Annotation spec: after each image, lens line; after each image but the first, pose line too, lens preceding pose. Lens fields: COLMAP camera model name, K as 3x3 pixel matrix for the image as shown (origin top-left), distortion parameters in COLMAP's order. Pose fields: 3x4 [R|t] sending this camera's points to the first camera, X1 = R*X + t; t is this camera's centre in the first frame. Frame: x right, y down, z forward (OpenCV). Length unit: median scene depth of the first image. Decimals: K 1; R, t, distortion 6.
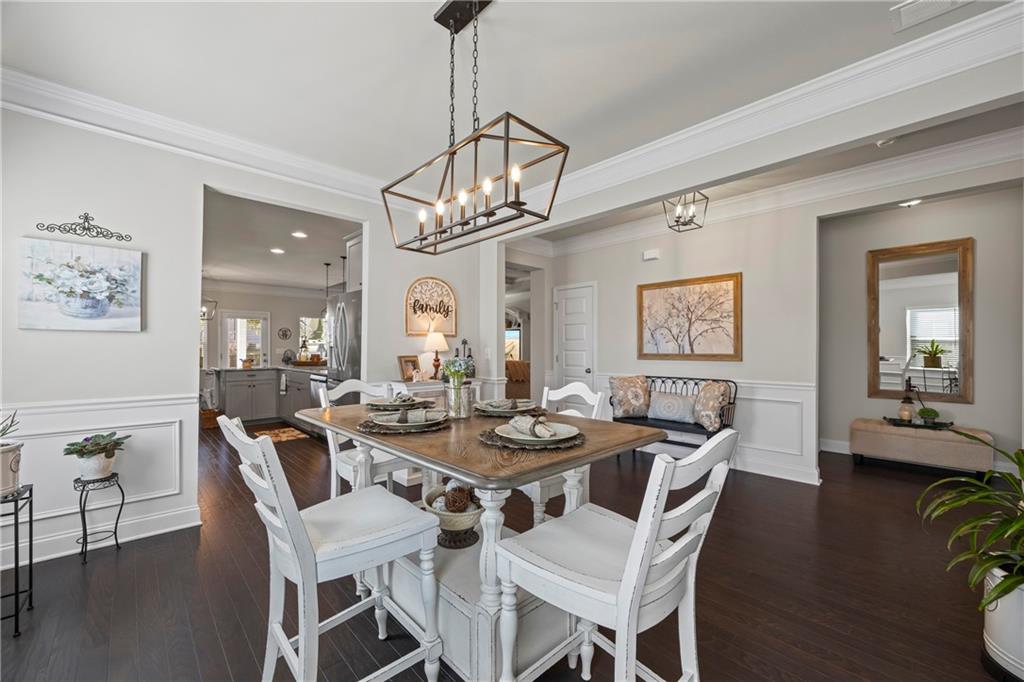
lens RADIAL K [[409.8, 0, 512.2], [0, 409.8, 345.3], [0, 0, 1]] dist [-0.000486, -0.000026]
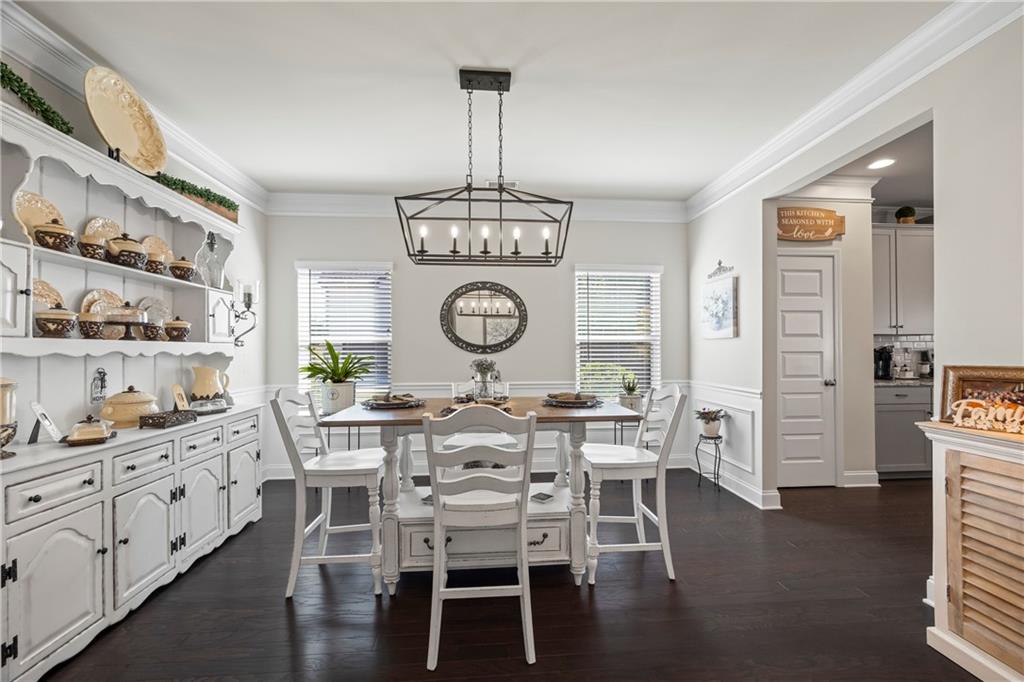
lens RADIAL K [[409.8, 0, 513.7], [0, 409.8, 345.0], [0, 0, 1]] dist [-0.000486, -0.000026]
pose [[-0.629735, -0.006130, -0.776786, 0.582660], [0.005457, 0.999909, -0.012315, 0.001541], [0.776791, -0.011994, -0.629645, 1.347141]]
